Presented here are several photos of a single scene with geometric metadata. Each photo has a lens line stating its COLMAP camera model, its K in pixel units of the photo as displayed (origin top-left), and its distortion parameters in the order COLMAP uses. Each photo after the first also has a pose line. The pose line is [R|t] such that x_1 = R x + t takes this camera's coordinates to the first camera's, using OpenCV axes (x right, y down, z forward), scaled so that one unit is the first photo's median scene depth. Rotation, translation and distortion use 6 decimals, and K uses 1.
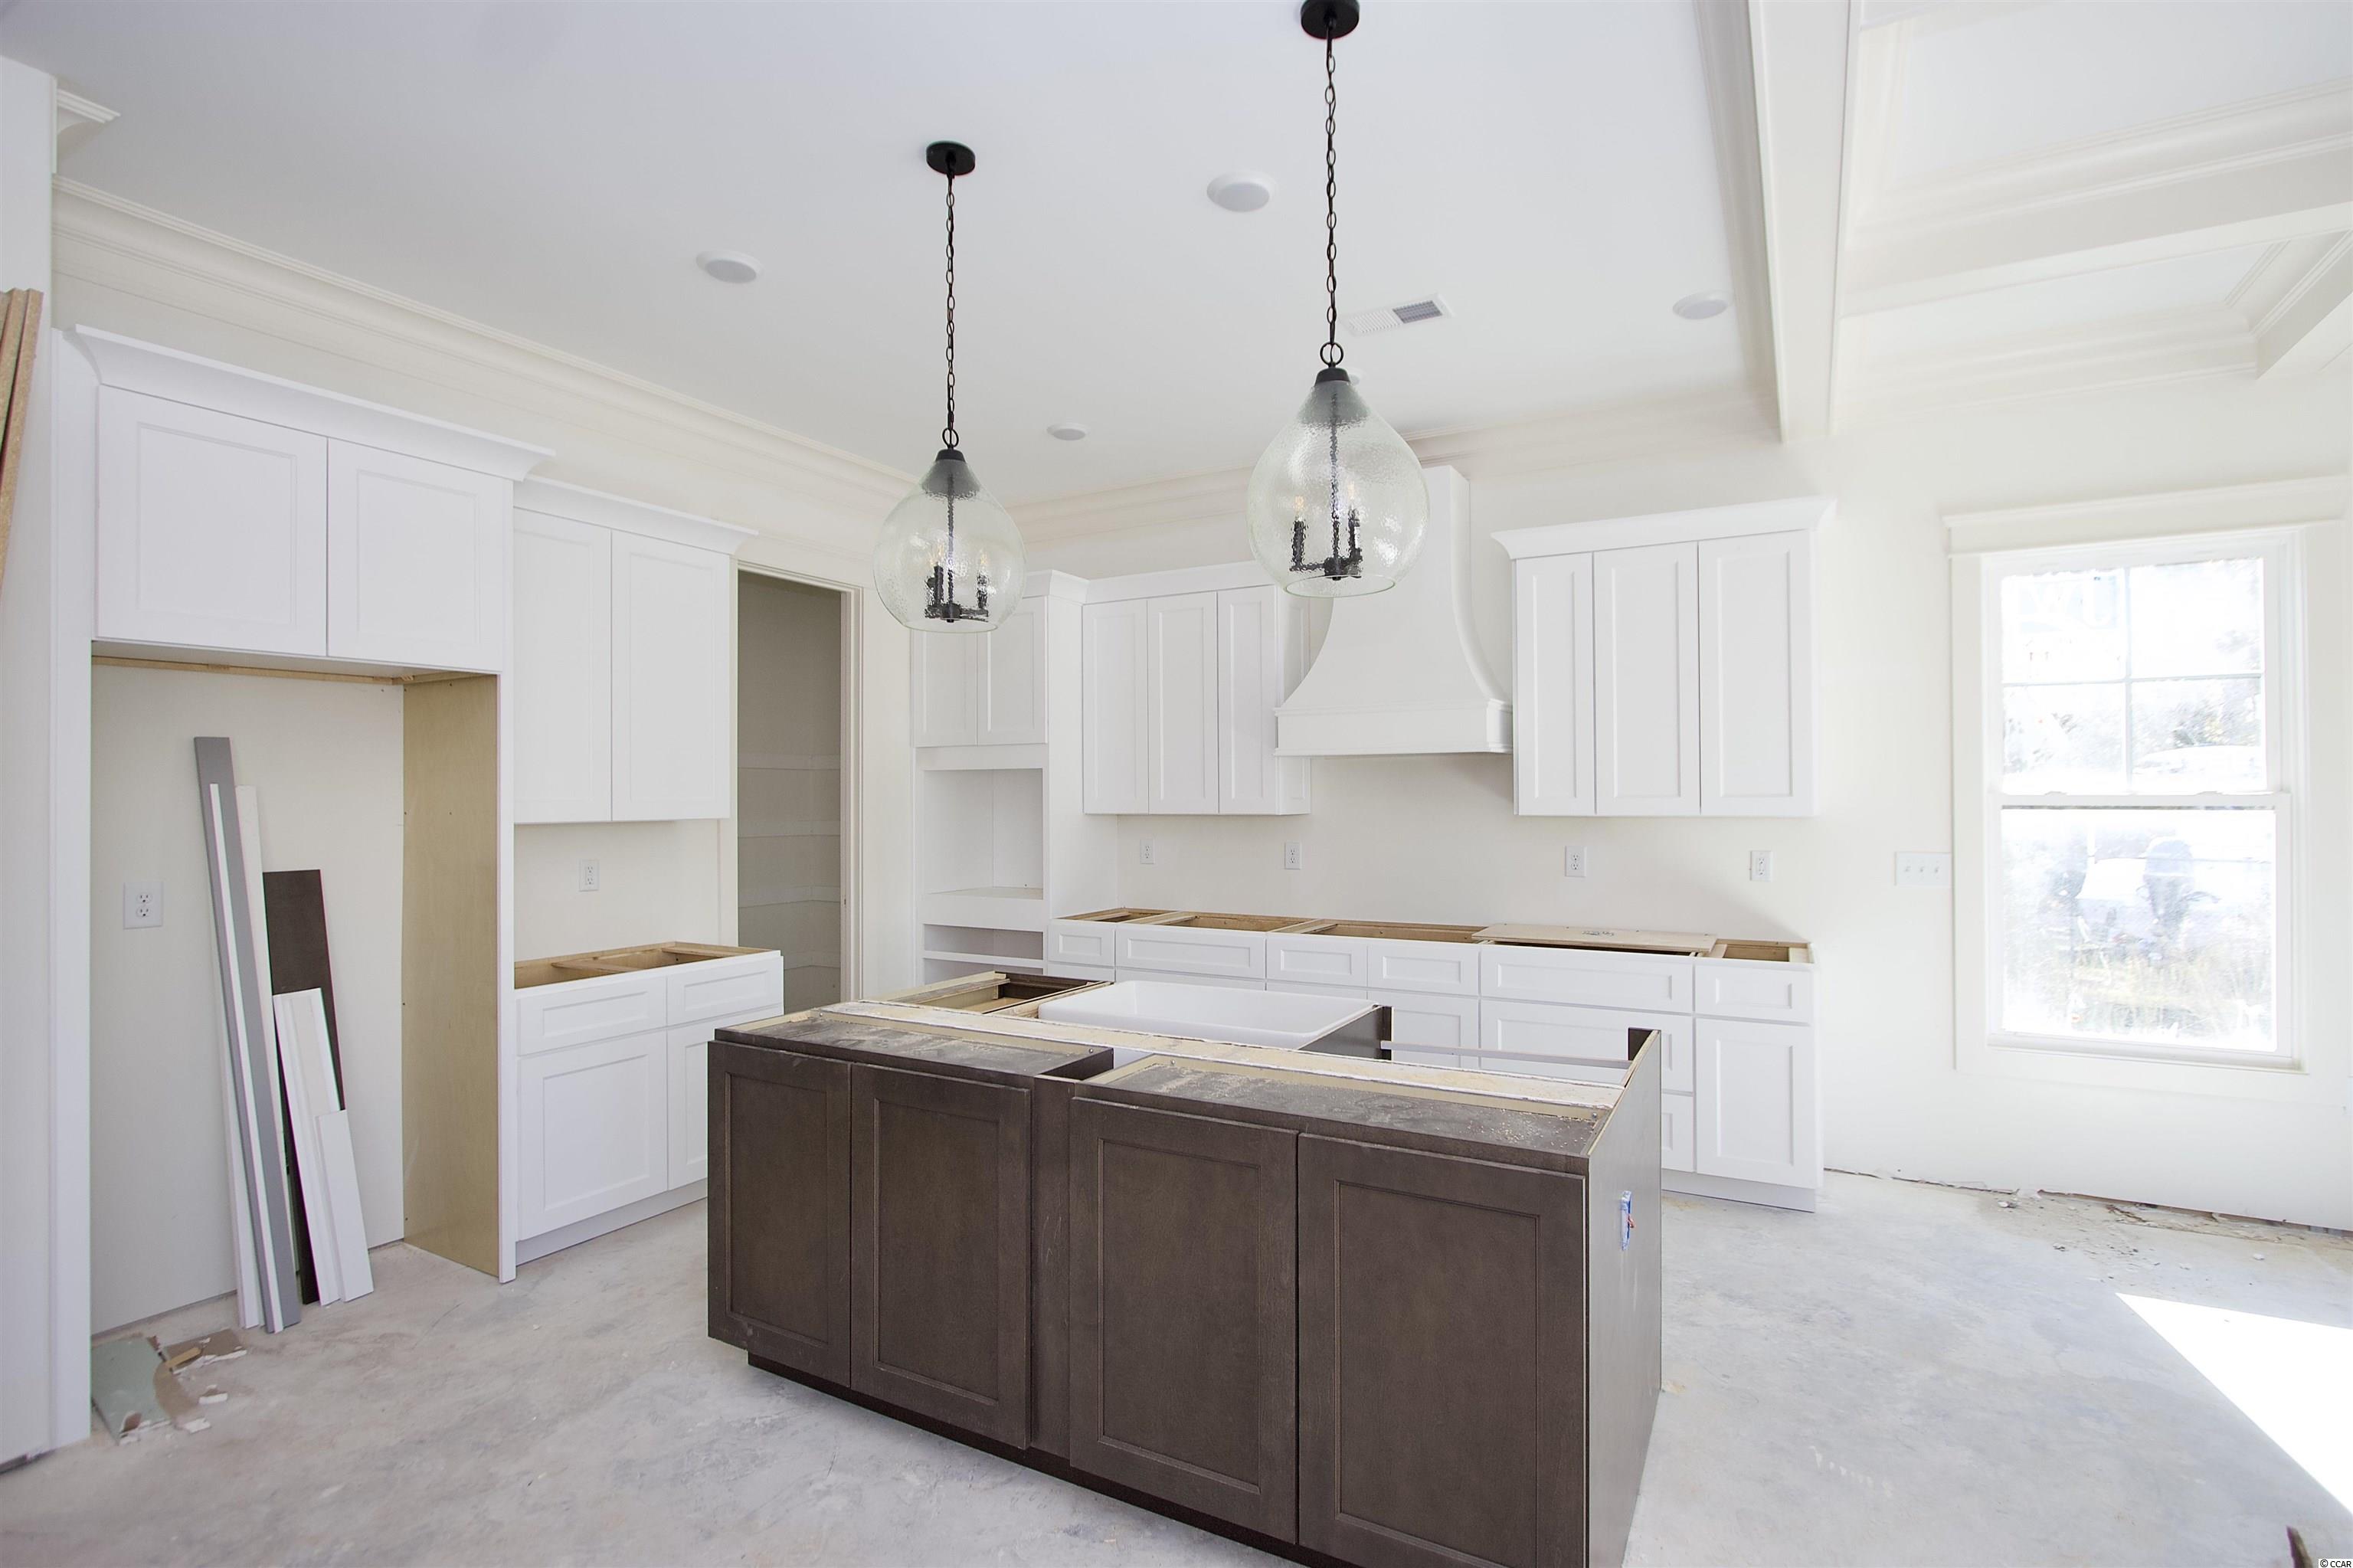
lens RADIAL K [[1106.7, 0, 1176.5], [0, 1106.7, 784.0], [0, 0, 1]] dist [-0.086798, 0.051671]
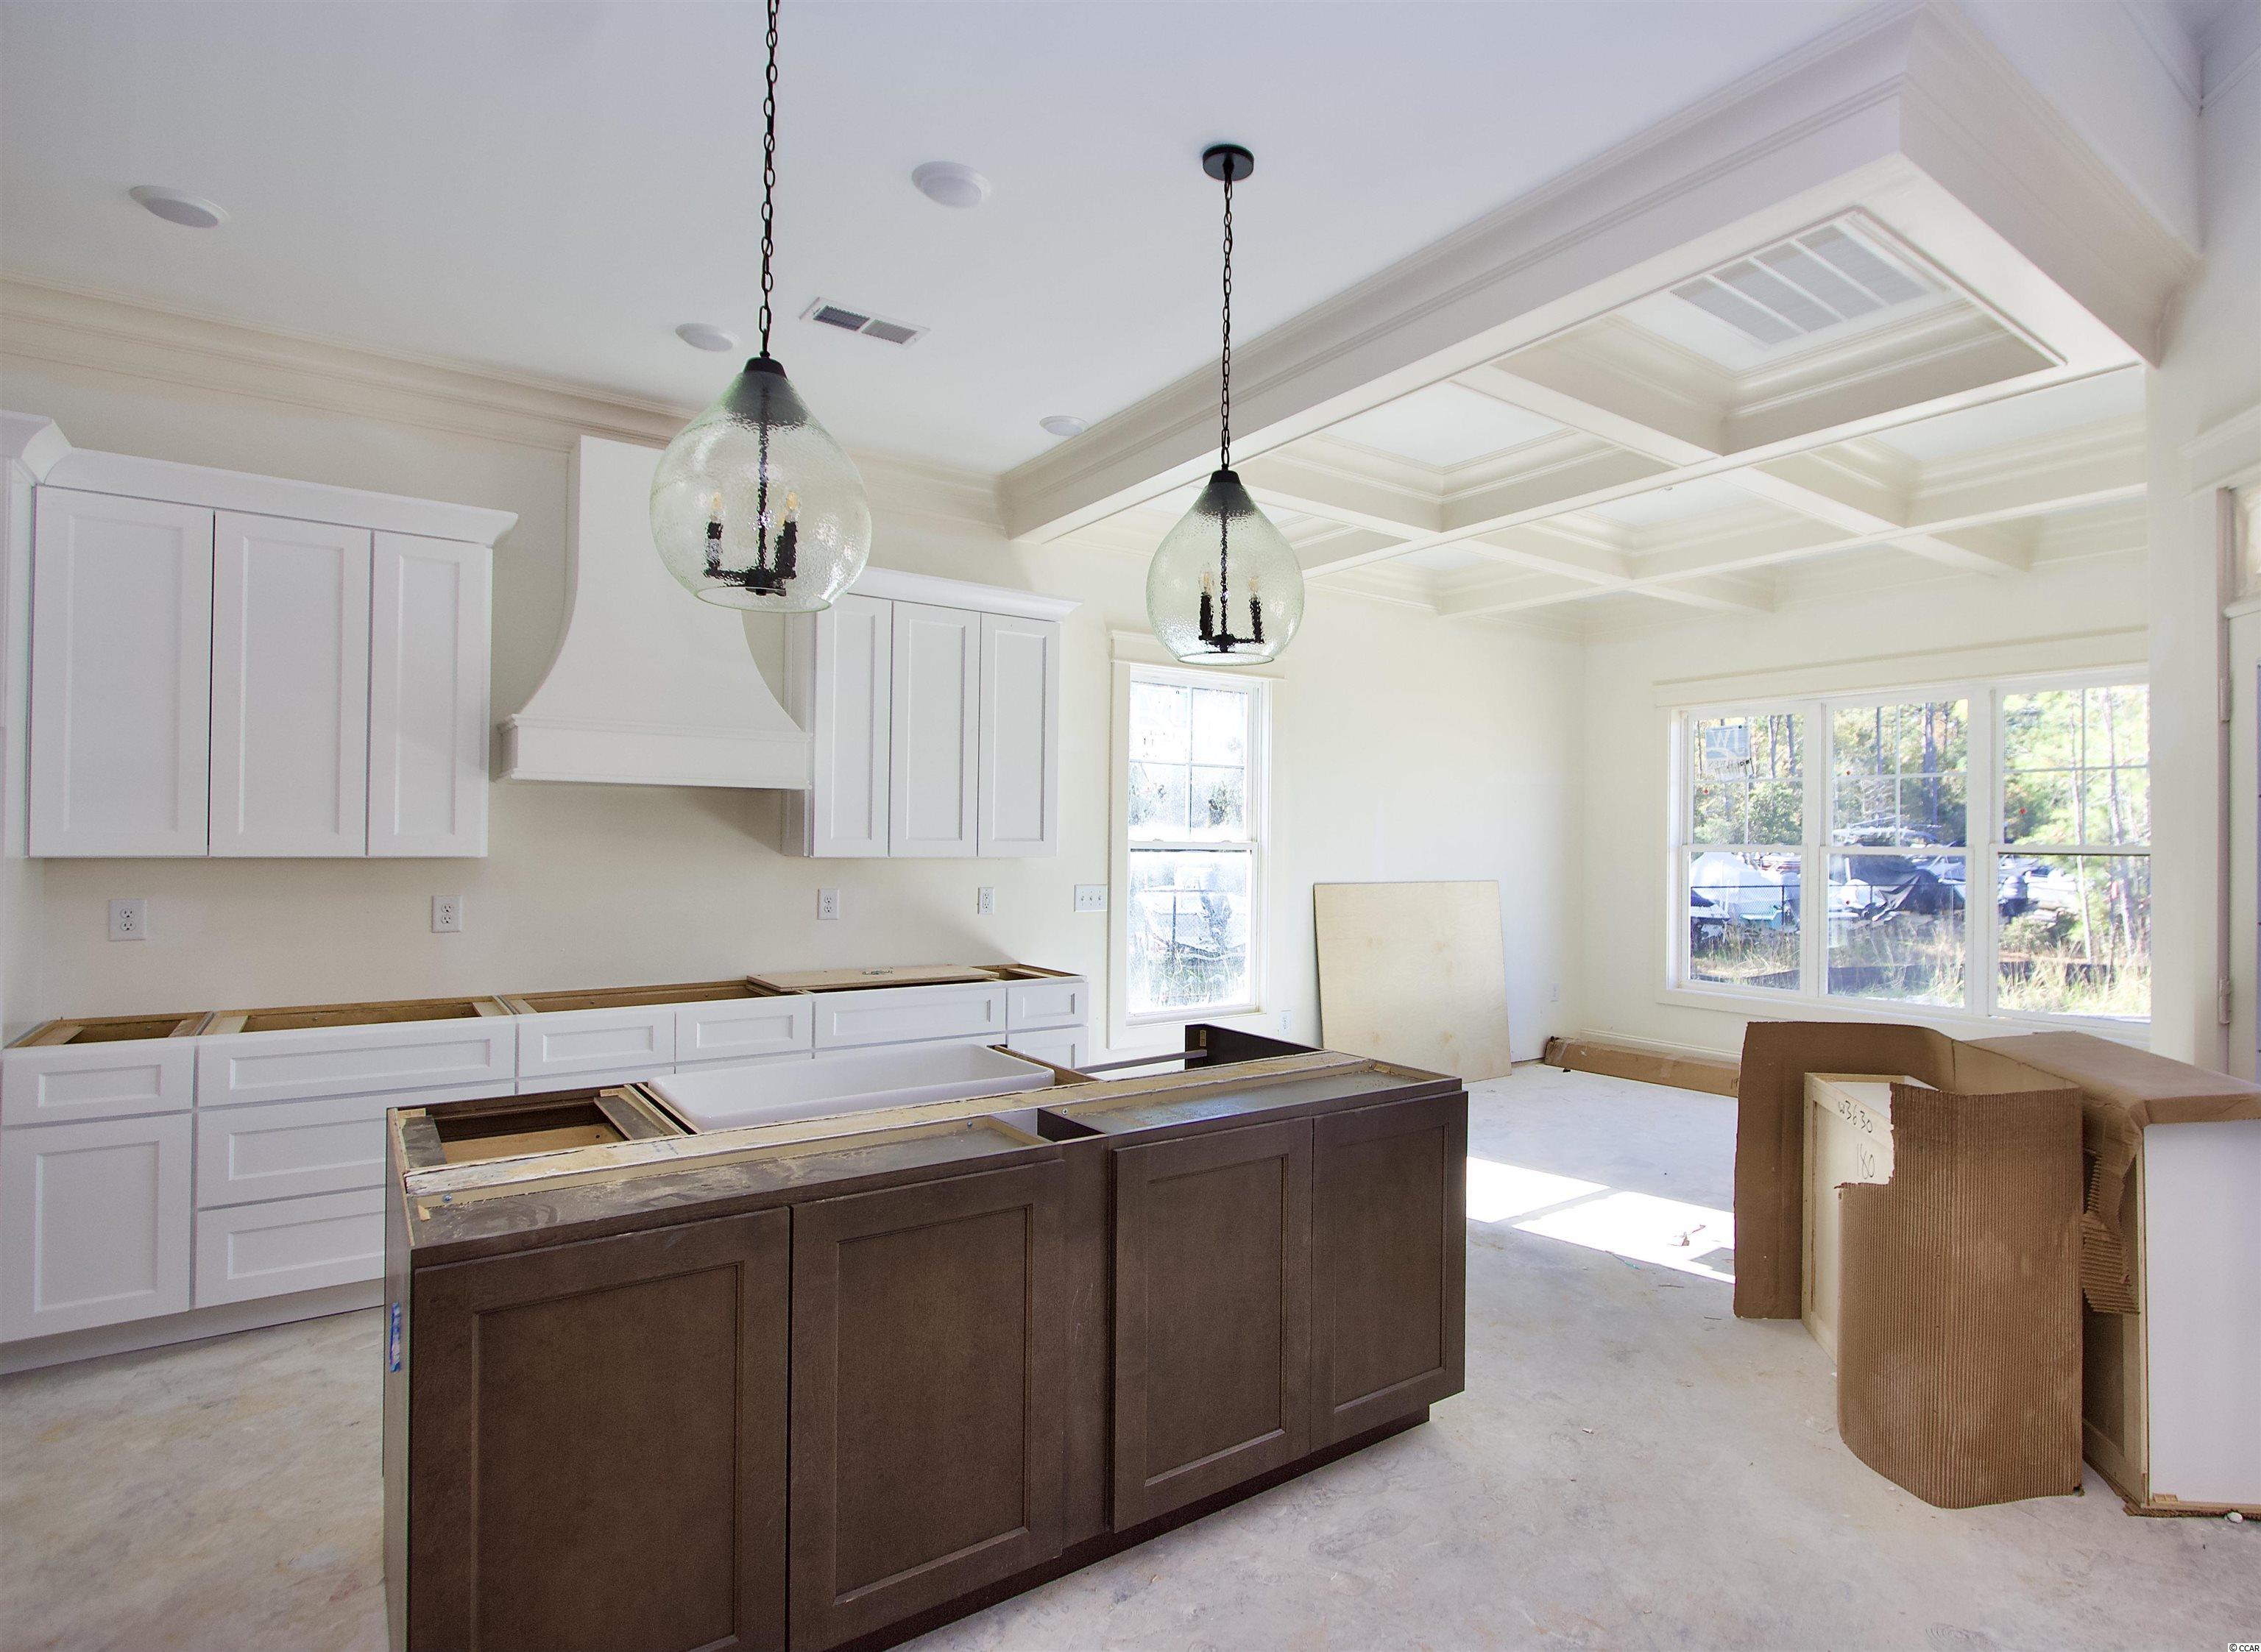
lens RADIAL K [[1207.0, 0, 1130.5], [0, 1207.0, 826.0], [0, 0, 1]] dist [-0.034931, 0.000016]
pose [[0.454995, 0.018140, 0.890309, -0.595245], [-0.016019, 0.999797, -0.012184, 0.008850], [-0.890350, -0.008718, 0.455193, 0.300458]]
